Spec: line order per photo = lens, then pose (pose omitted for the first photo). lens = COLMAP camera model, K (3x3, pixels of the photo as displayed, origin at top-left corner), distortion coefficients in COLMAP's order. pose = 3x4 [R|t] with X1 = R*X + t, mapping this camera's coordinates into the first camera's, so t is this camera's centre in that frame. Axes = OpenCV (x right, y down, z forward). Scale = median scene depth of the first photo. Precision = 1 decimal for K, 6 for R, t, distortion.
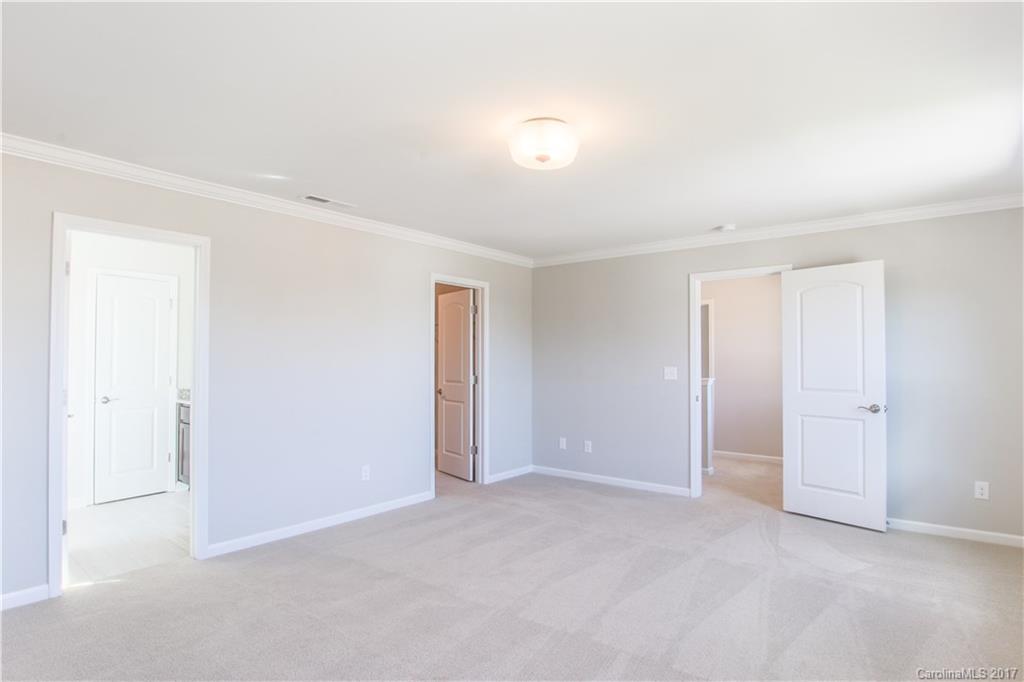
lens RADIAL K [[546.2, 0, 514.2], [0, 546.2, 339.9], [0, 0, 1]] dist [-0.030941, -0.001244]
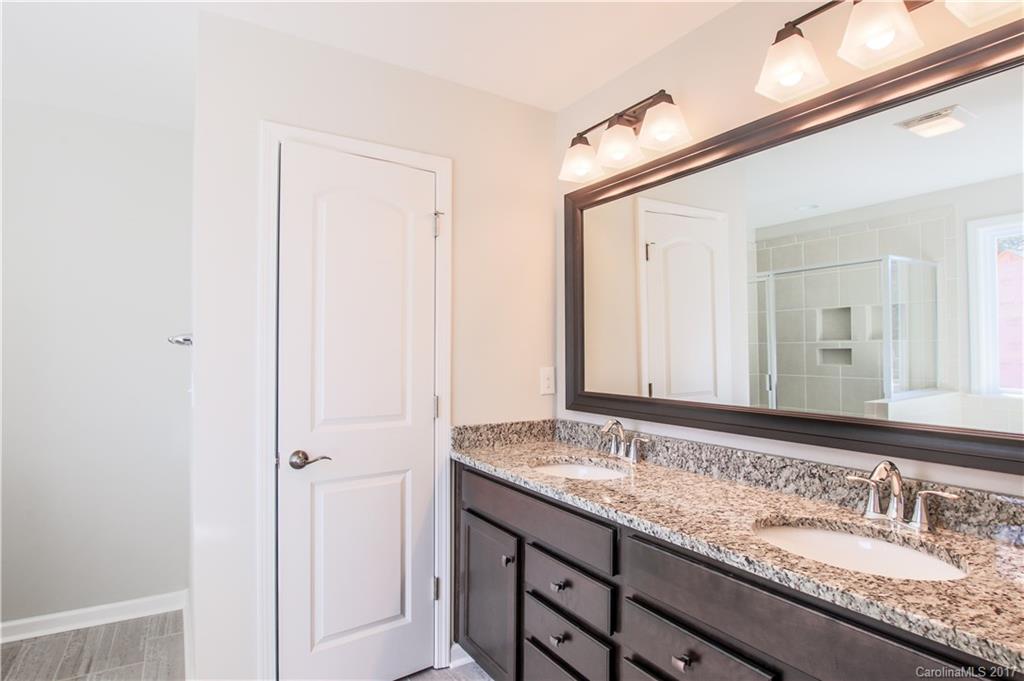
lens RADIAL K [[546.2, 0, 512.2], [0, 546.2, 342.1], [0, 0, 1]] dist [-0.030941, -0.001244]
pose [[0.926187, -0.008292, -0.376975, -0.431055], [0.009673, 0.999952, 0.001770, 0.024011], [0.376942, -0.005286, 0.926222, 0.638616]]
